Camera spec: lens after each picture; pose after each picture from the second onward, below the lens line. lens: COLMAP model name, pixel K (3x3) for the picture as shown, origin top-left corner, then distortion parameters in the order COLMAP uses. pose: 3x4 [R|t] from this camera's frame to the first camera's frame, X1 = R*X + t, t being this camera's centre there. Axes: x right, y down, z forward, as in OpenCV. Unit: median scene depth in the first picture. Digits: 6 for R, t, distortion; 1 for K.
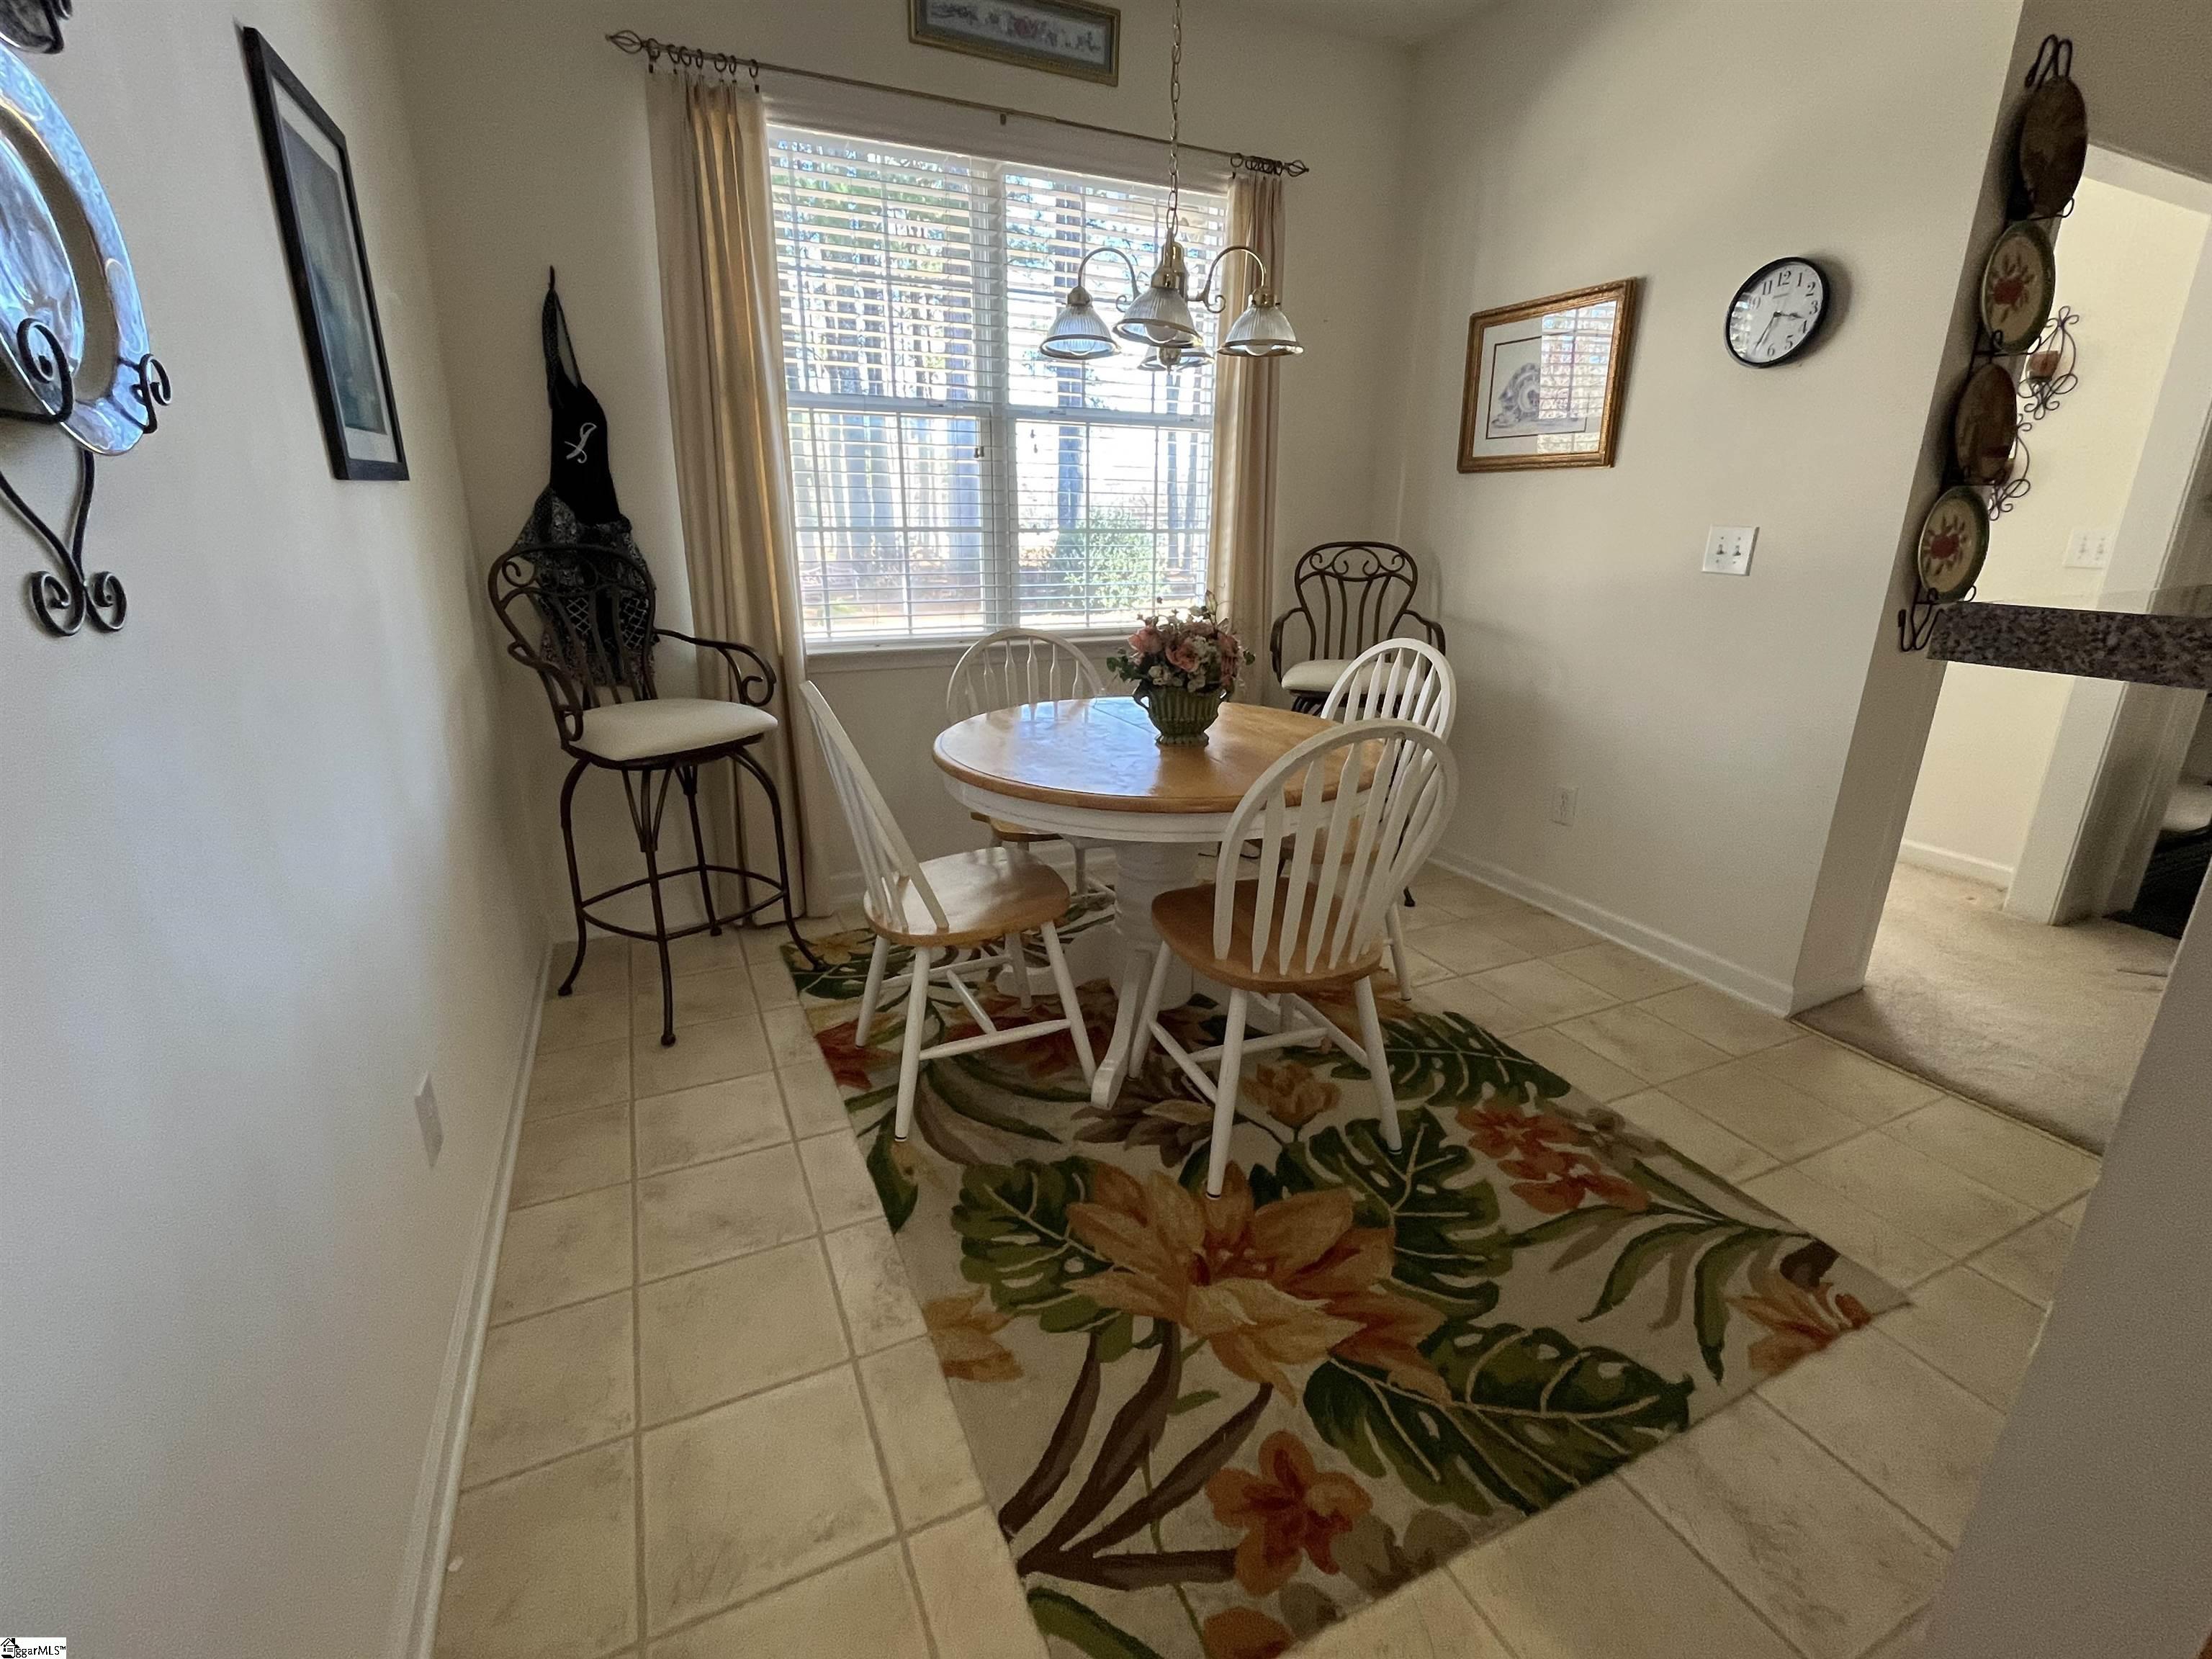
lens RADIAL K [[982.3, 0, 1111.5], [0, 982.3, 819.4], [0, 0, 1]] dist [0.000039, -0.000744]
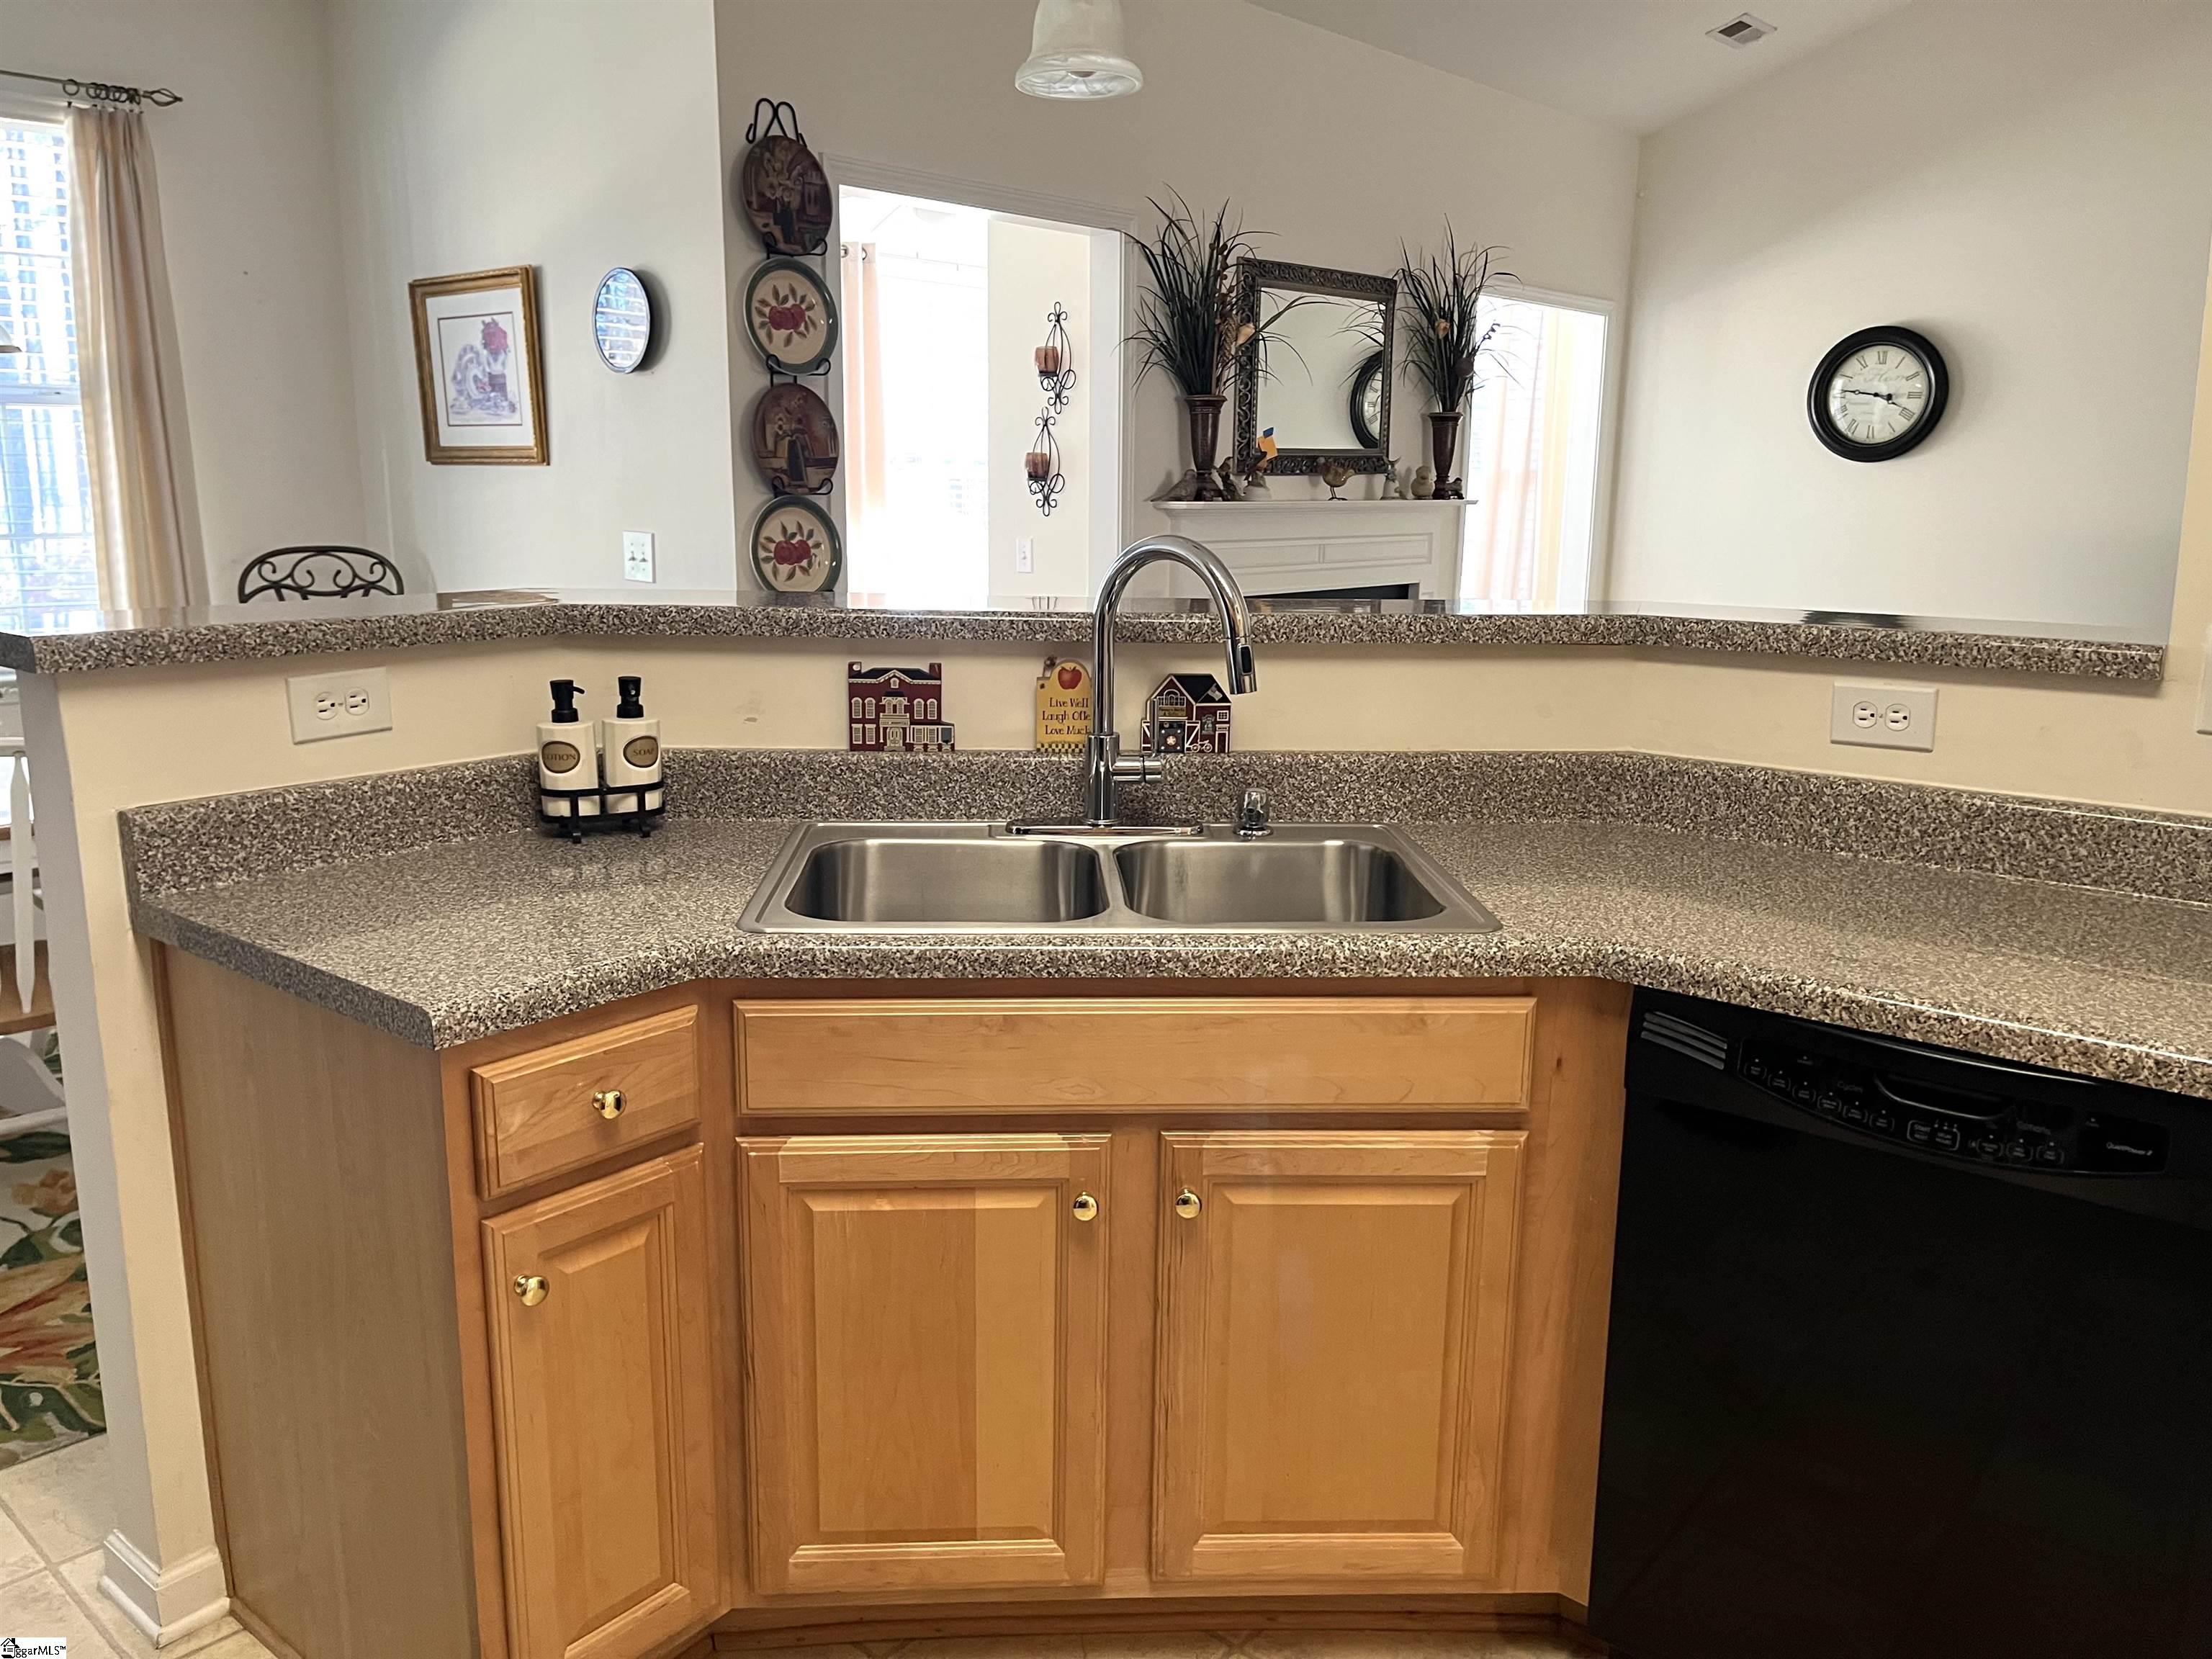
lens RADIAL K [[1669.3, 0, 1100.6], [0, 1669.3, 835.8], [0, 0, 1]] dist [0.051050, -0.081286]
pose [[0.920366, -0.080083, 0.382770, 0.480557], [0.114106, 0.991208, -0.066988, 0.178854], [-0.374040, 0.105330, 0.921412, -0.742454]]
